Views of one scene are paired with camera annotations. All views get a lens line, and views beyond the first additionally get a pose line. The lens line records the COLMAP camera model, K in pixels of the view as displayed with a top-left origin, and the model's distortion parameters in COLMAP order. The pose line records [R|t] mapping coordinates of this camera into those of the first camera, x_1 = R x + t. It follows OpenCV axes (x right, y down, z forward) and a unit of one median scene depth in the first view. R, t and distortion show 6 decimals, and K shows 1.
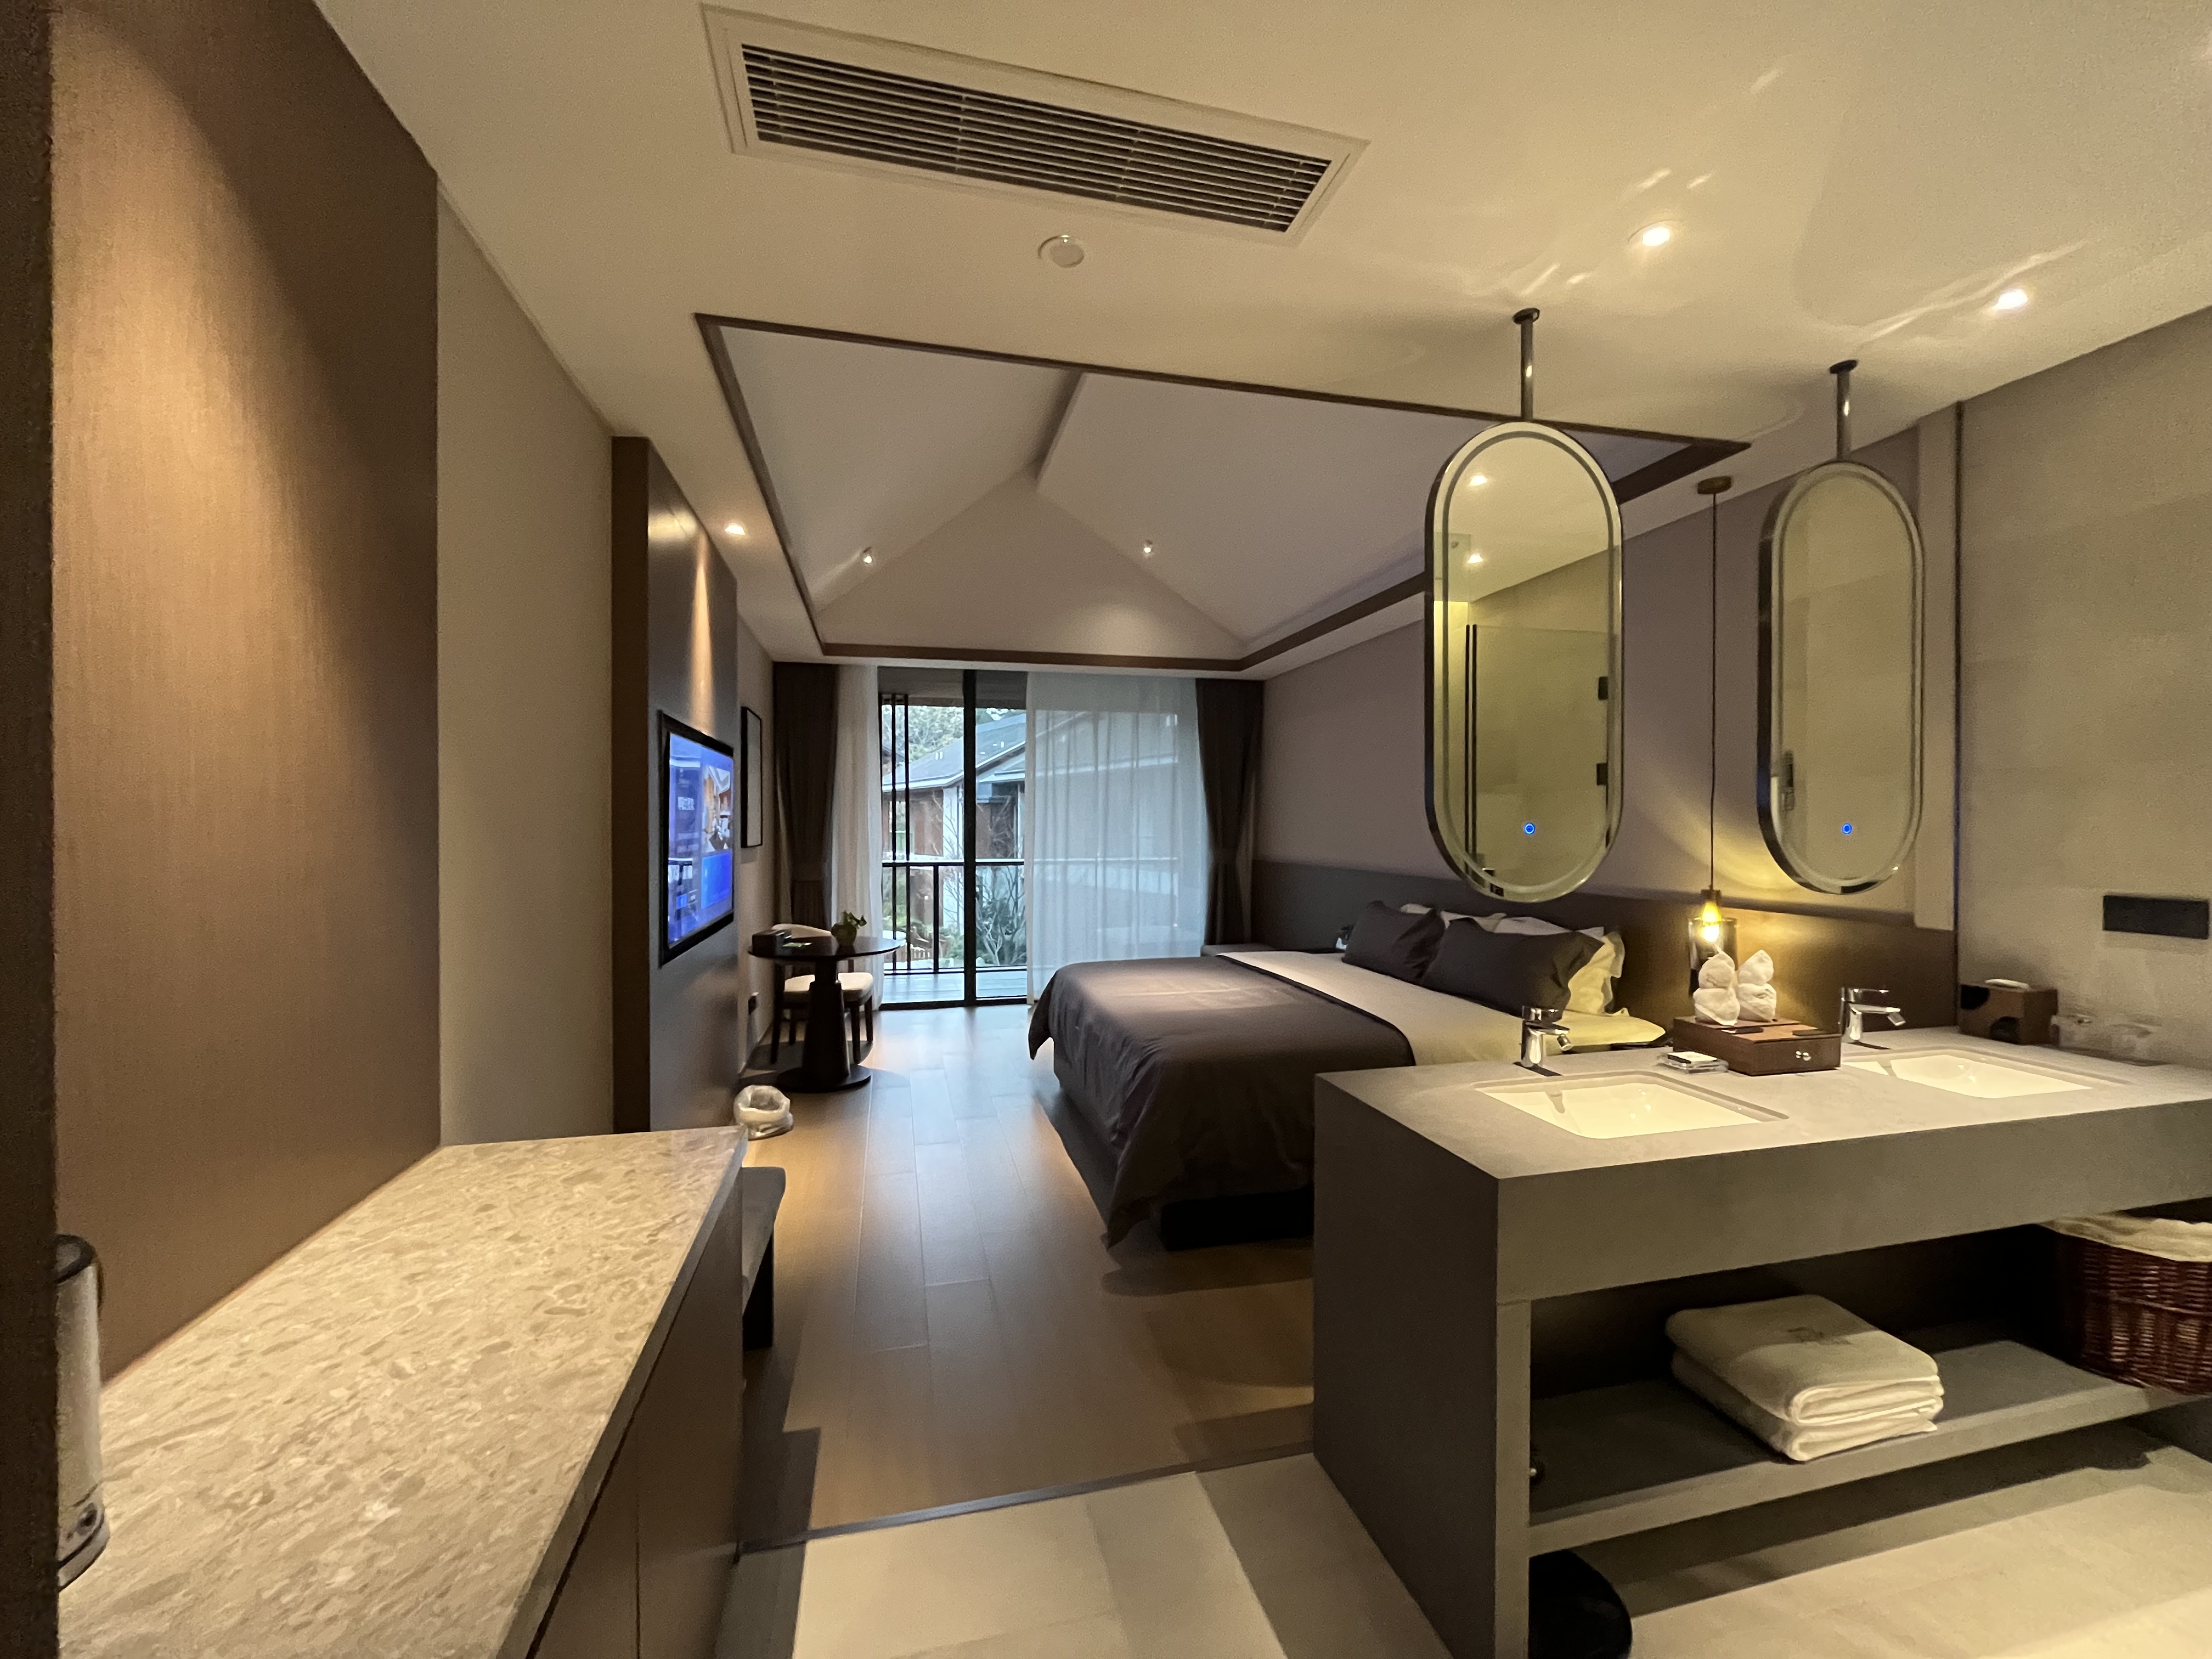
lens RADIAL K [[893.3, 0, 1108.5], [0, 893.3, 828.7], [0, 0, 1]] dist [-0.000555, -0.000420]
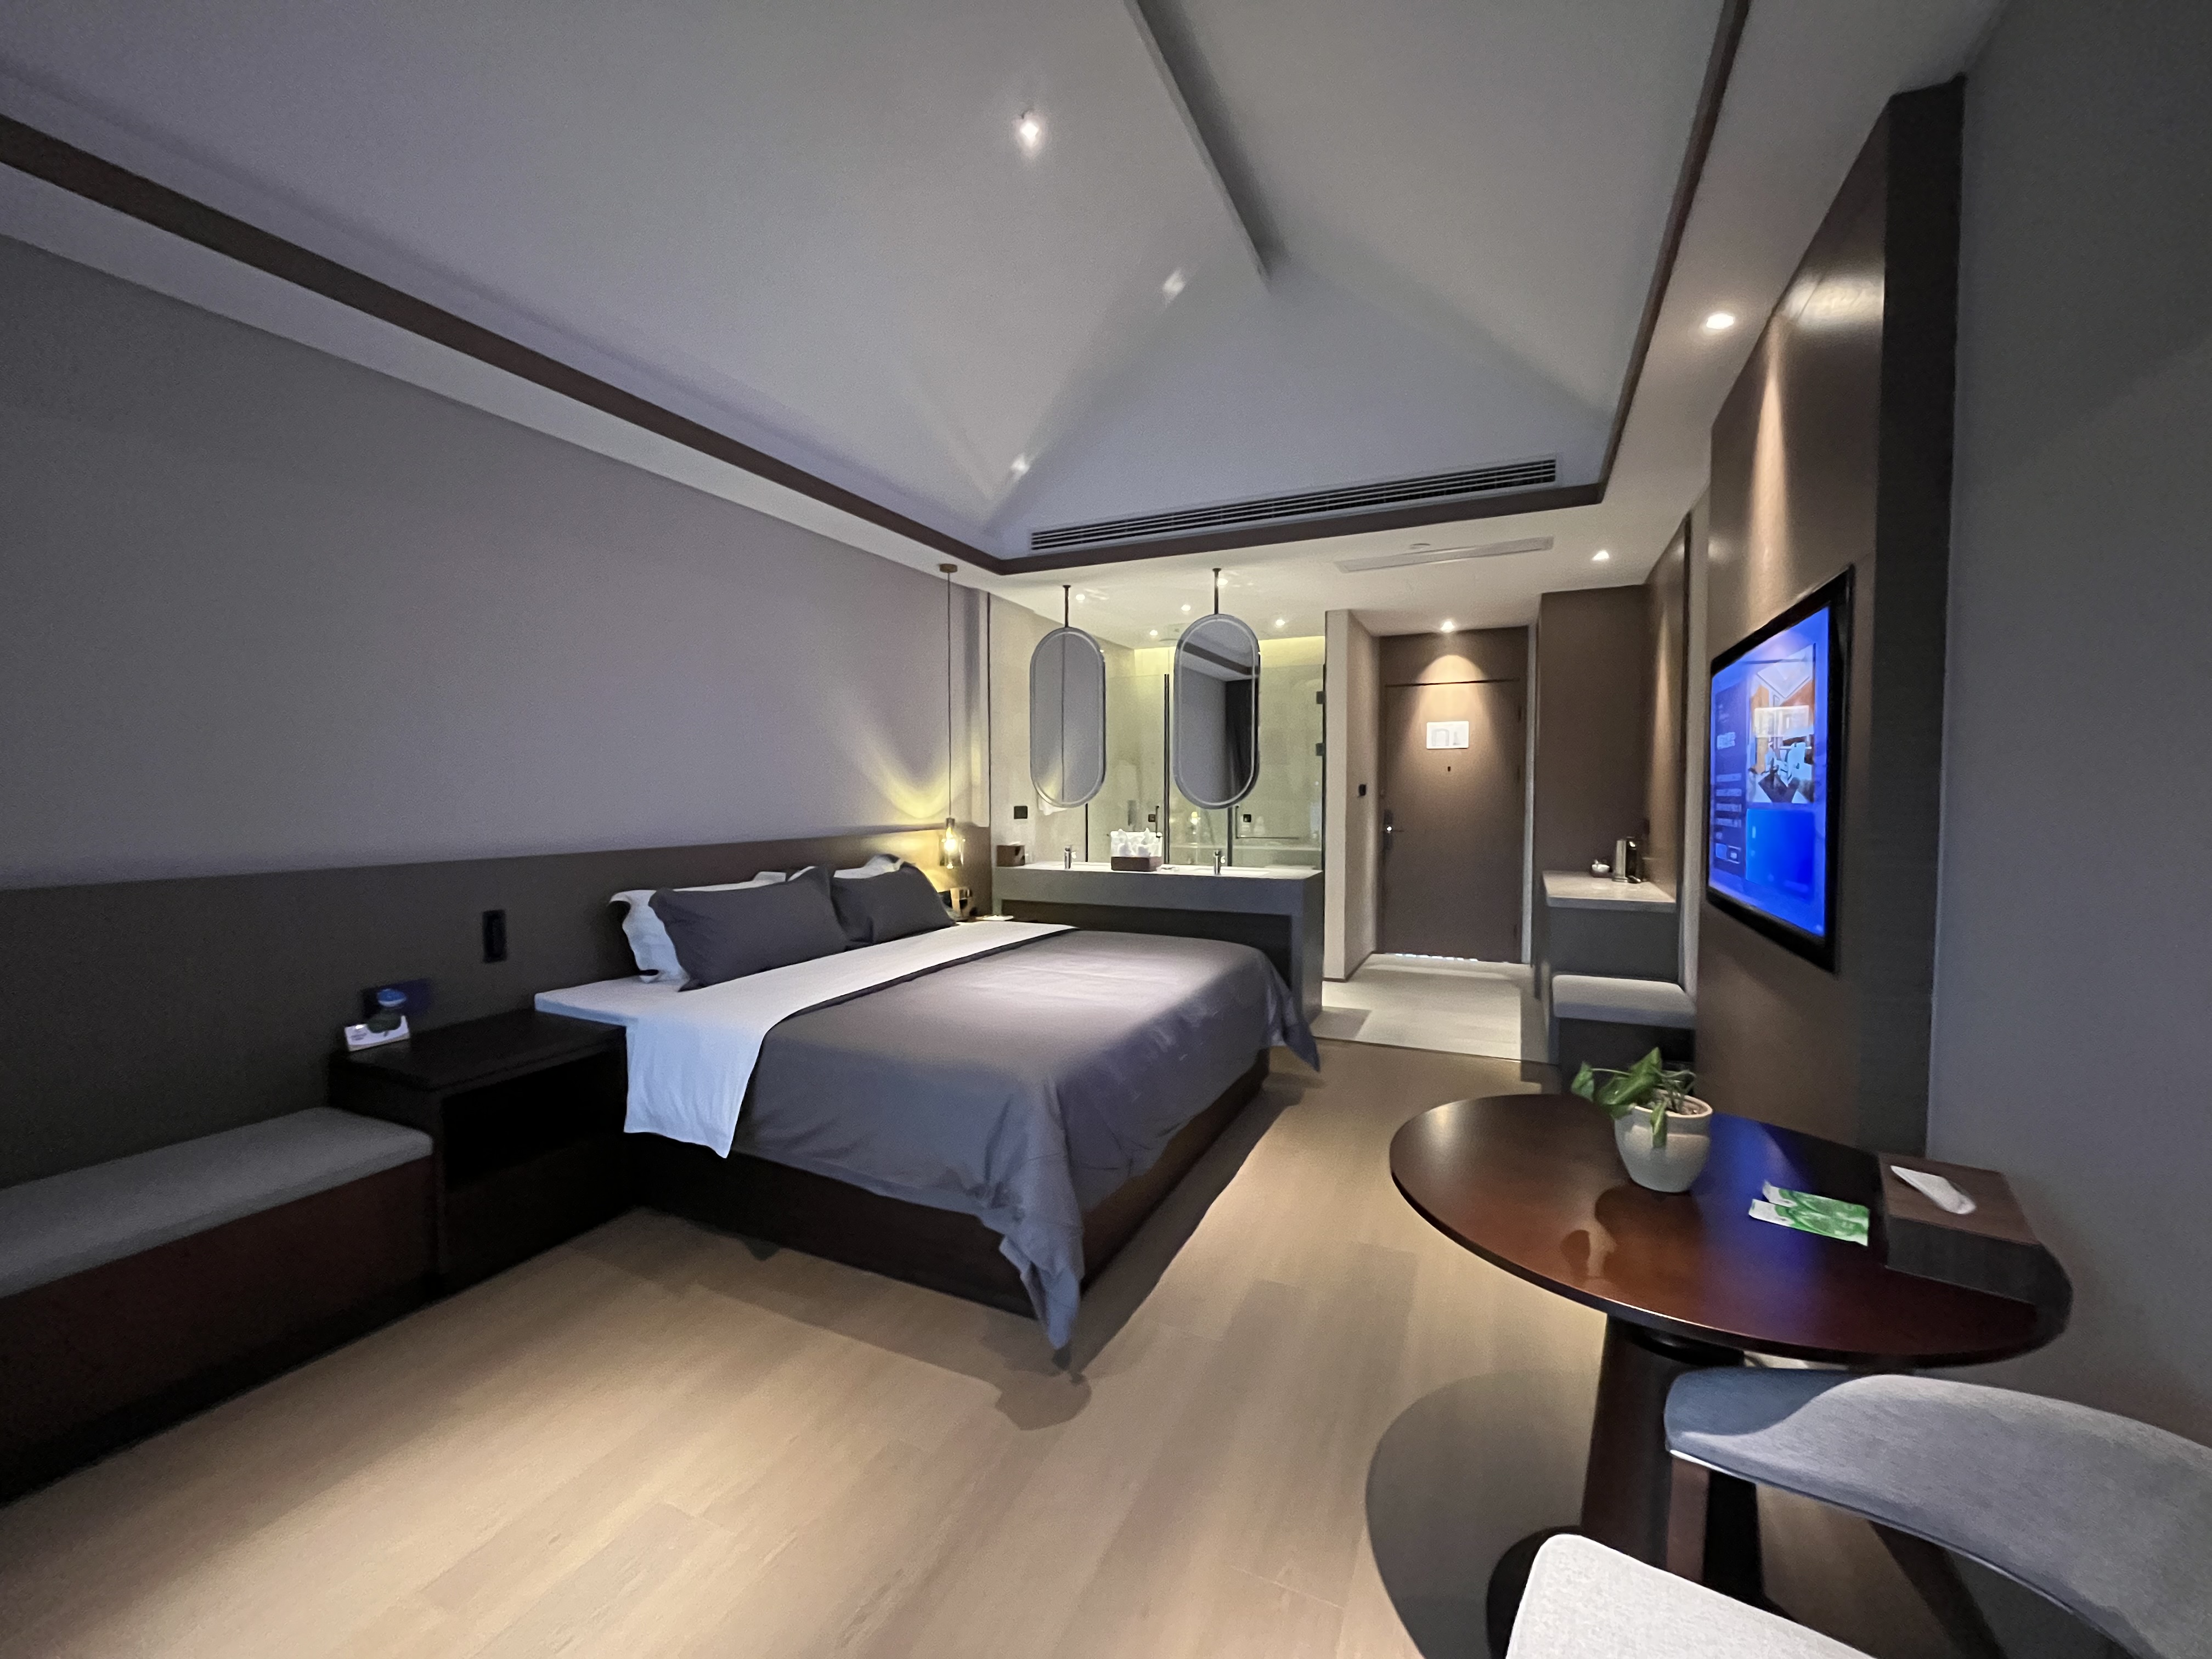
lens RADIAL K [[893.3, 0, 1069.8], [0, 893.3, 824.4], [0, 0, 1]] dist [-0.000555, -0.000420]
pose [[-0.760334, -0.022981, 0.649126, -0.476647], [0.003282, 0.999225, 0.039220, 0.014414], [-0.649524, 0.031951, -0.759669, 1.794363]]
